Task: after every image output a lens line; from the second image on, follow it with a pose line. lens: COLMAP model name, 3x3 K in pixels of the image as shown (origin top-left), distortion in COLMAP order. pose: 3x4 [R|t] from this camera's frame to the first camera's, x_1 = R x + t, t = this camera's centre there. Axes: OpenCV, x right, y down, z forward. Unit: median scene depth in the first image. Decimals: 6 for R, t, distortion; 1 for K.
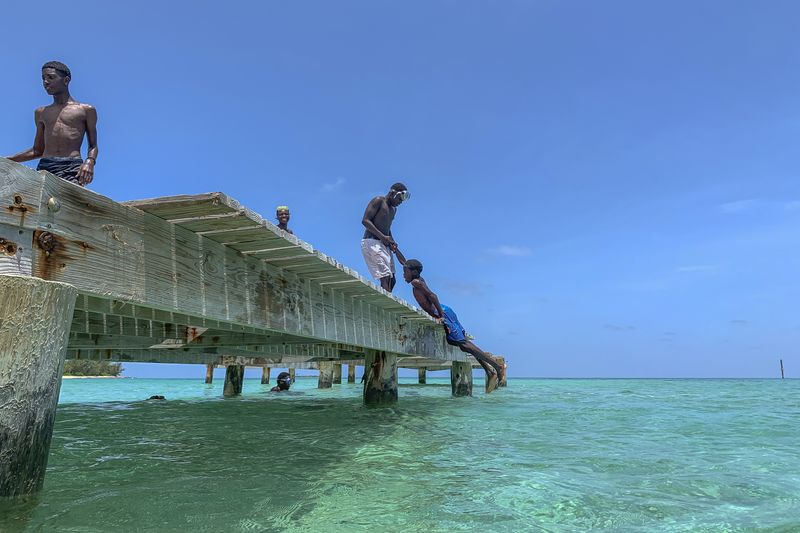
lens RADIAL K [[653.7, 0, 402.2], [0, 653.7, 219.7], [0, 0, 1]] dist [0.033719, -0.054550]
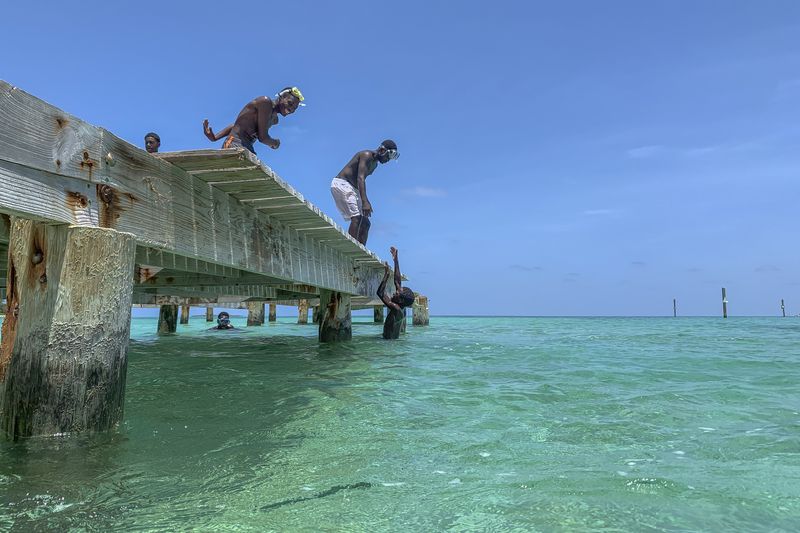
lens RADIAL K [[653.7, 0, 362.4], [0, 653.7, 232.5], [0, 0, 1]] dist [0.033719, -0.054550]
pose [[0.997282, 0.008398, 0.073205, -0.103789], [-0.016345, 0.993946, 0.108647, -0.014416], [-0.071849, -0.109548, 0.991381, -0.051116]]
